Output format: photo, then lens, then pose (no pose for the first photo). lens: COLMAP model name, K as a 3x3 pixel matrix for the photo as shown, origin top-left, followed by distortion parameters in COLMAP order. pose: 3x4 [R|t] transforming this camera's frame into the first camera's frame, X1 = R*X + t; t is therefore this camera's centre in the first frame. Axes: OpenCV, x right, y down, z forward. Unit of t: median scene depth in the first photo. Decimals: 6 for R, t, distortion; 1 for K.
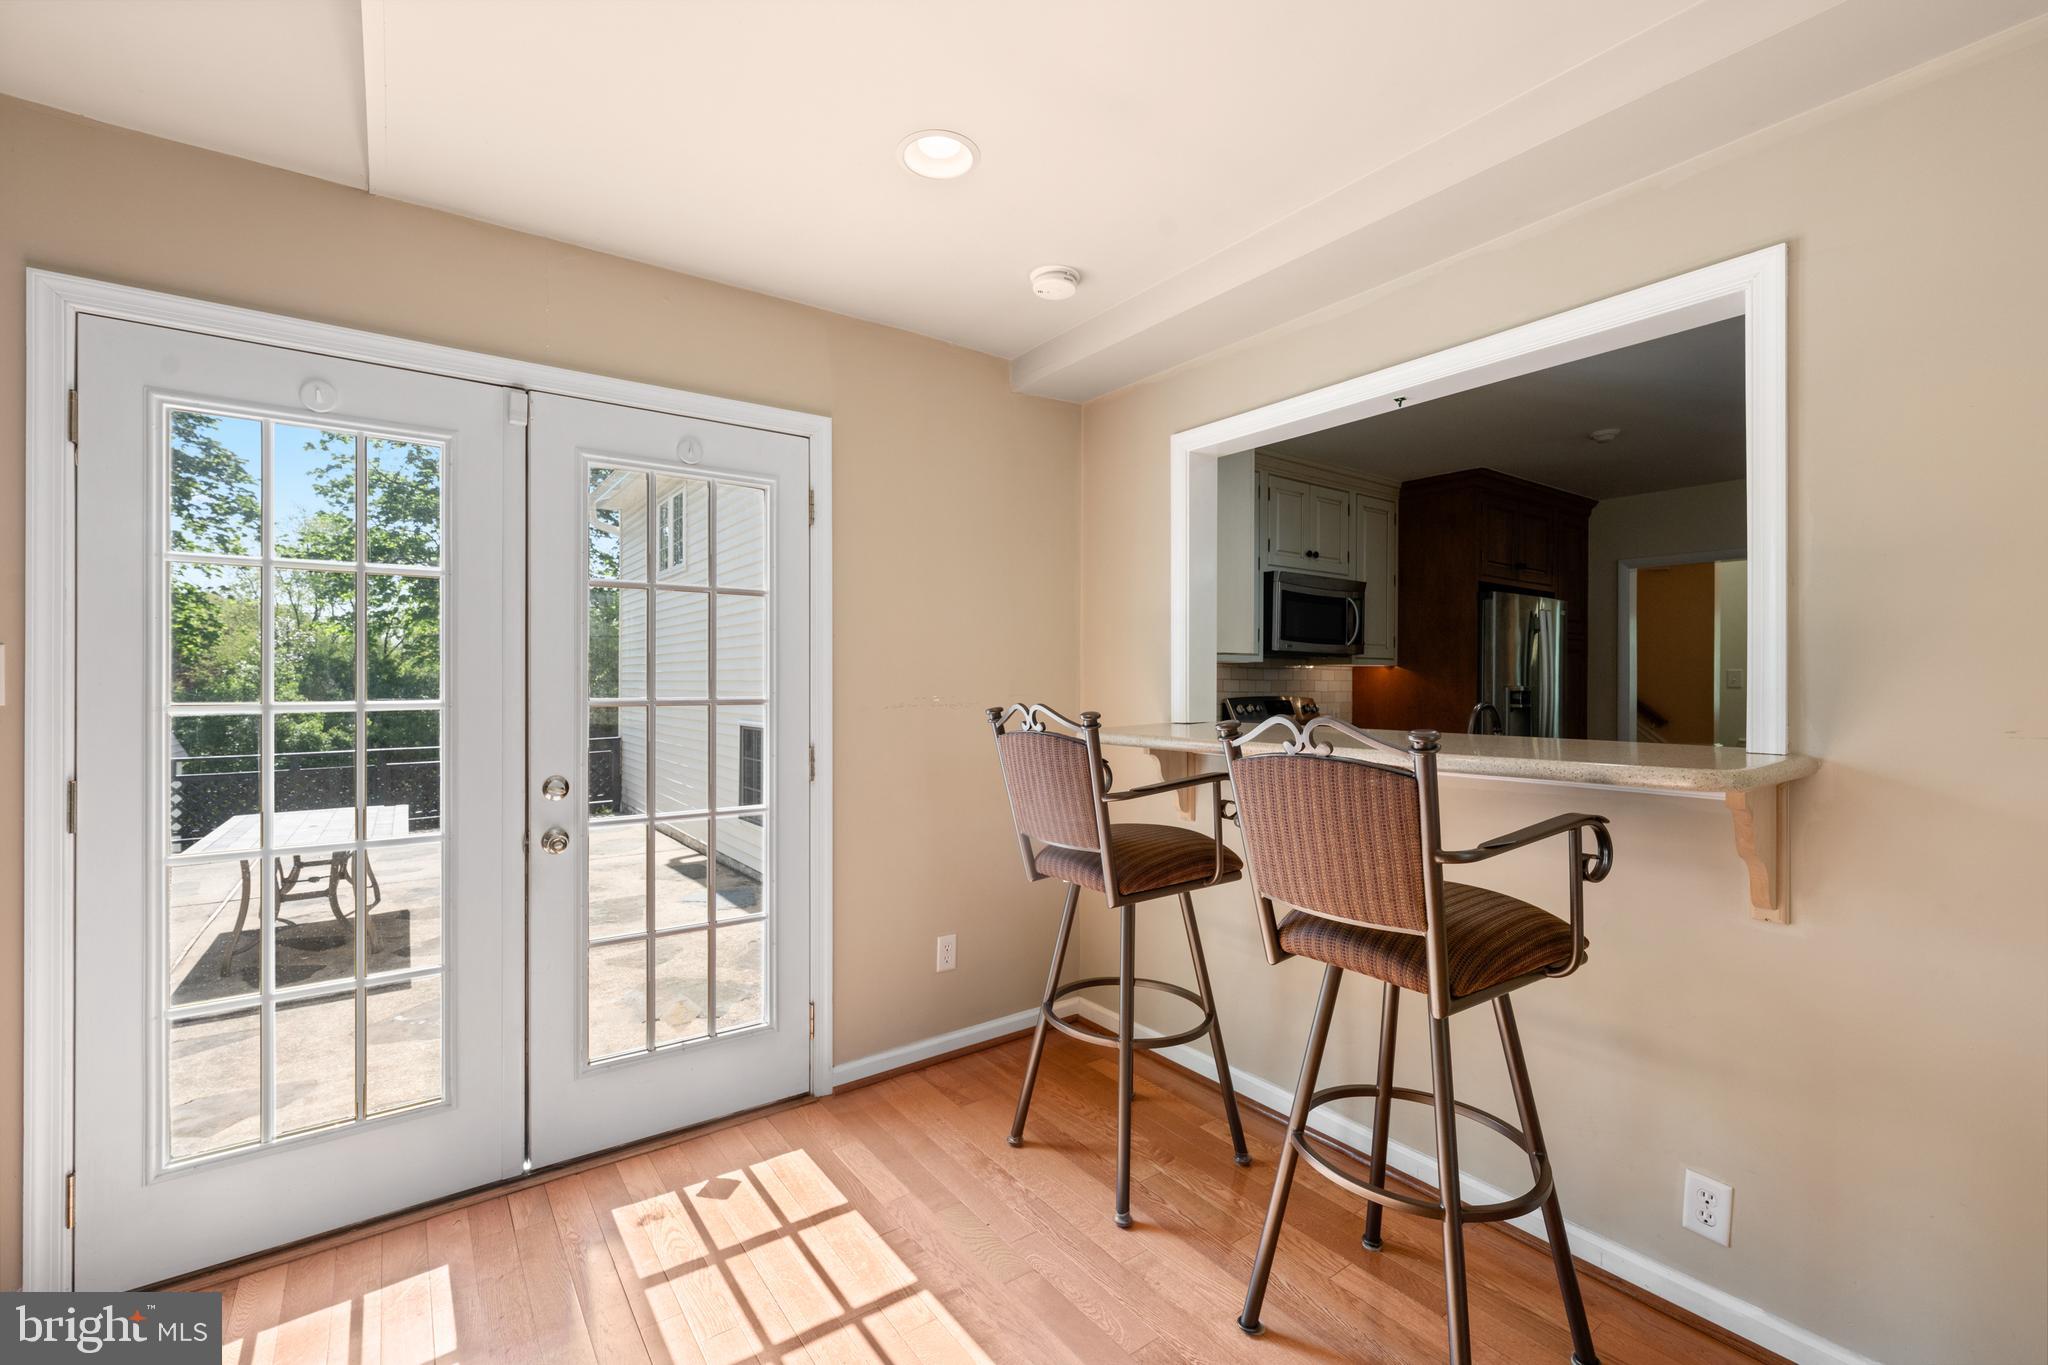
lens RADIAL K [[855.9, 0, 1024.0], [0, 855.9, 682.5], [0, 0, 1]] dist [0.000911, 0.000216]
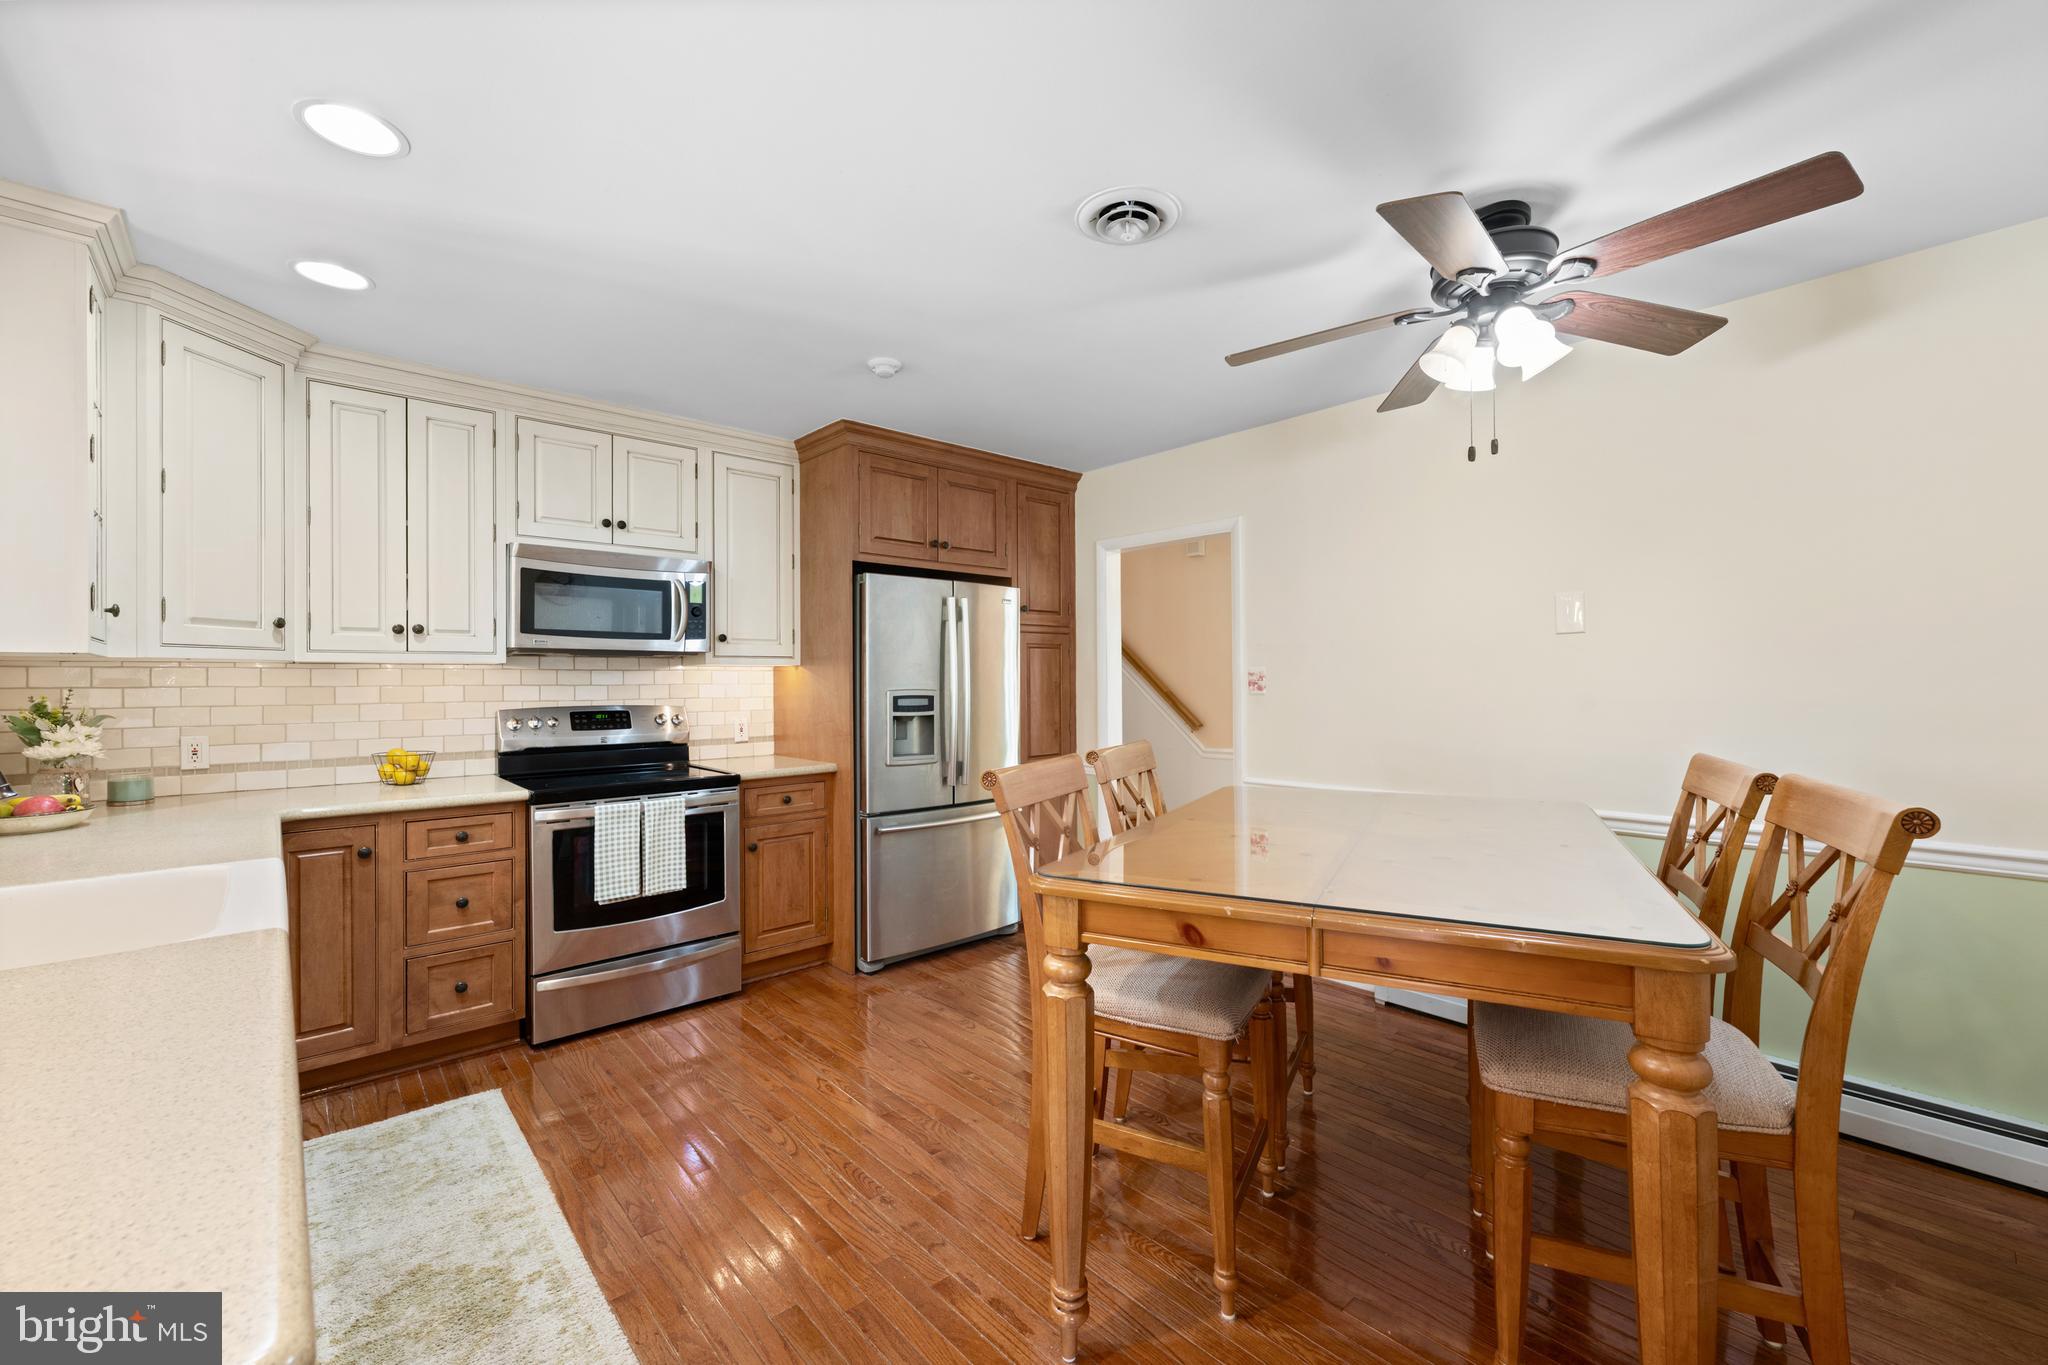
lens RADIAL K [[808.8, 0, 1028.6], [0, 808.8, 686.7], [0, 0, 1]] dist [-0.000069, -0.000208]
pose [[0.994615, -0.010268, 0.103125, 1.094179], [0.009756, 0.999937, 0.005472, -0.006056], [-0.103174, -0.004436, 0.994653, 0.405425]]
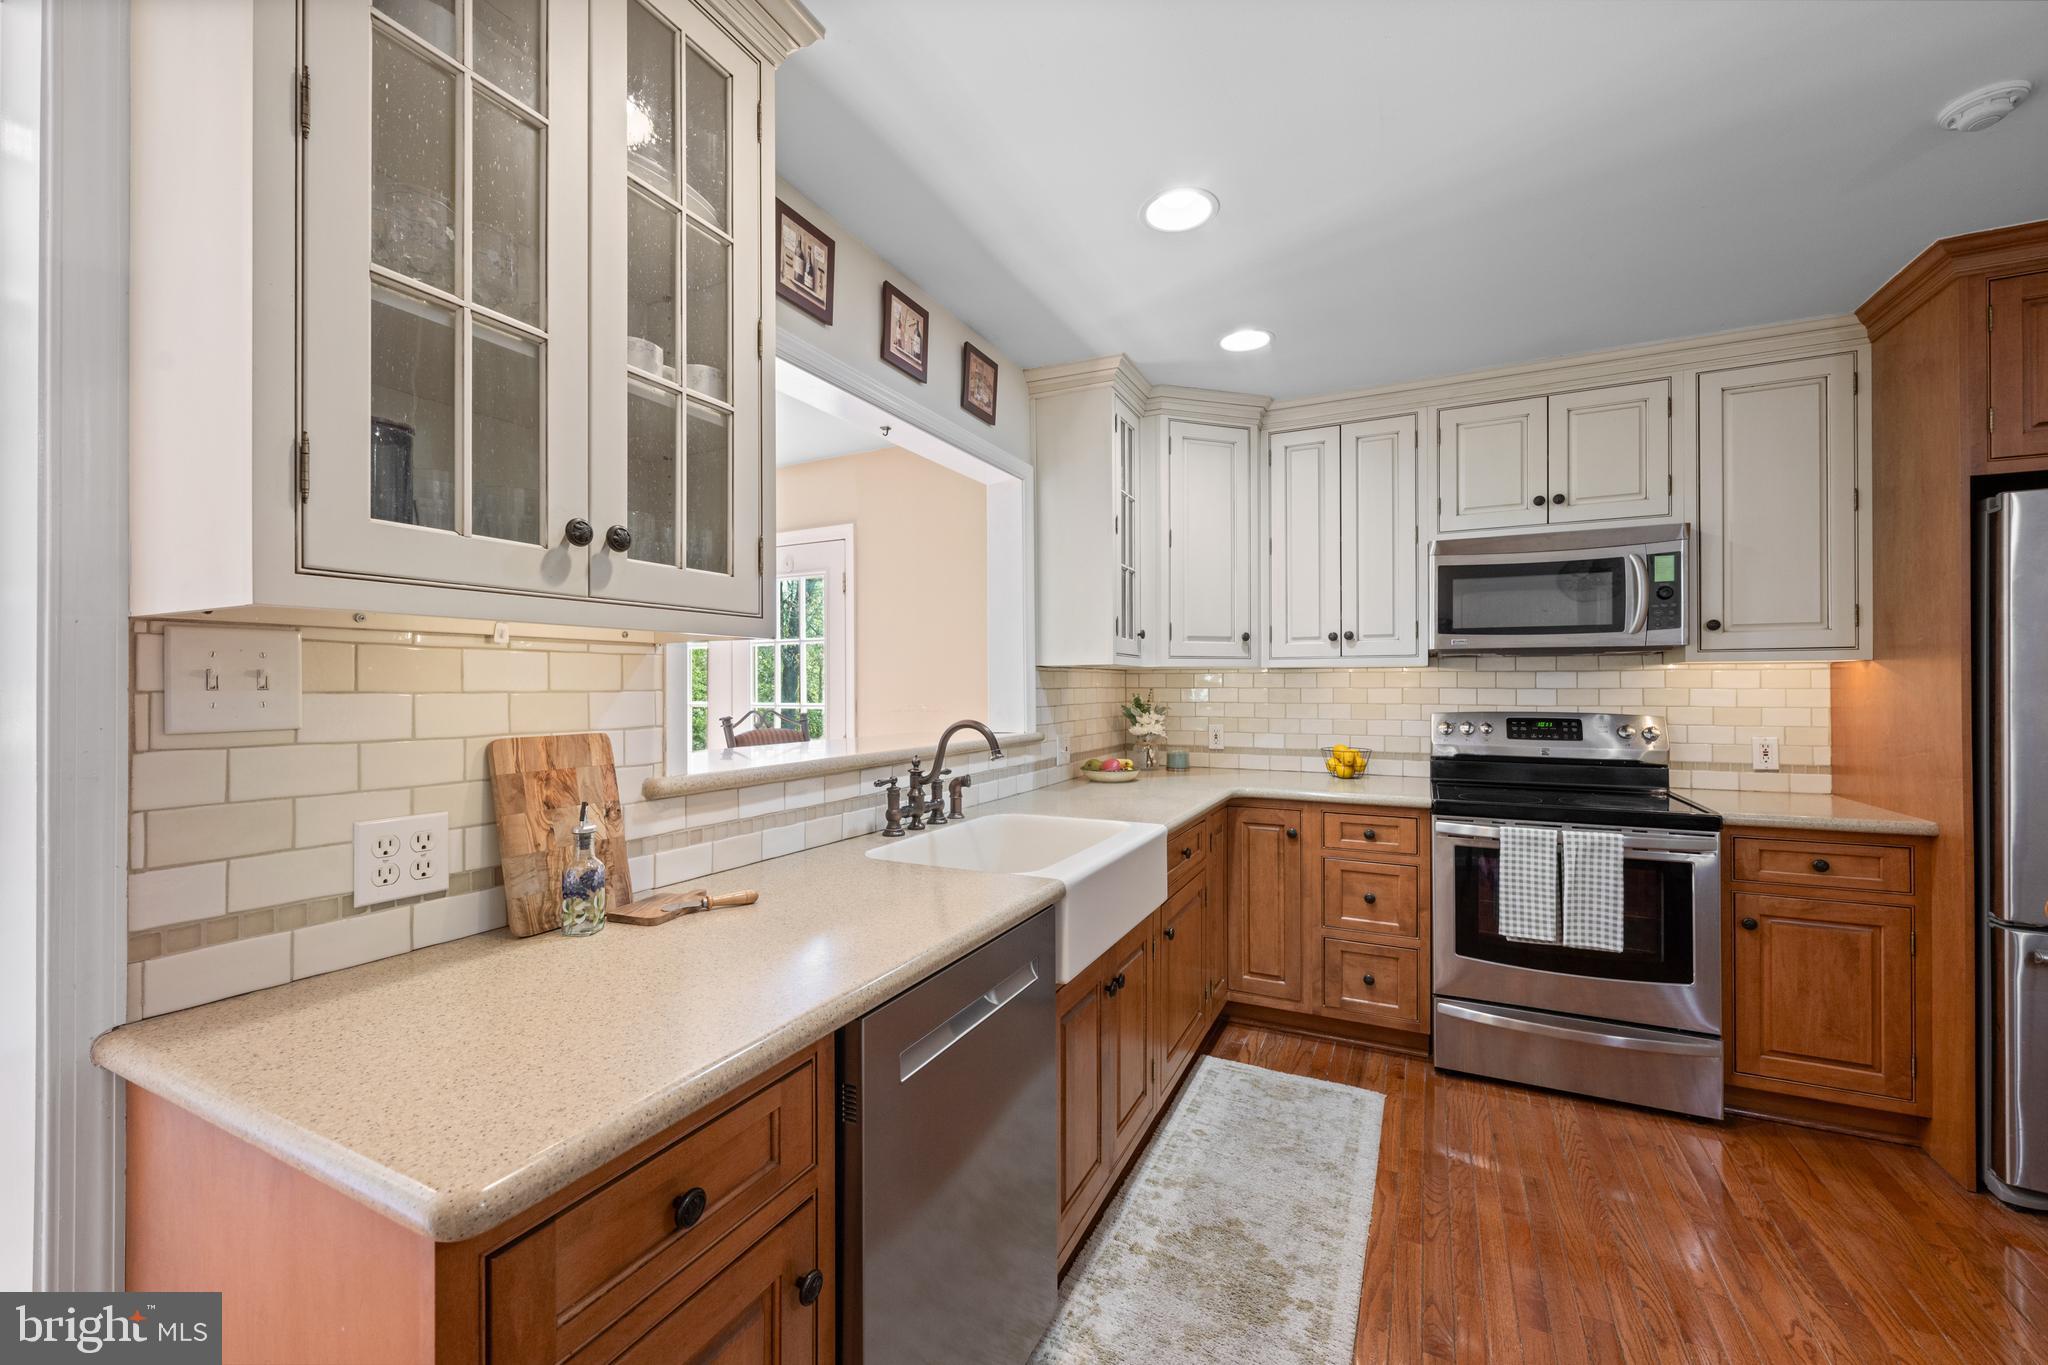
lens RADIAL K [[808.8, 0, 1028.6], [0, 808.8, 686.7], [0, 0, 1]] dist [-0.000069, -0.000208]
pose [[0.459904, -0.004918, -0.887955, 1.220299], [0.001193, 0.999987, -0.004921, -0.005919], [0.887968, 0.001204, 0.459904, 0.616765]]
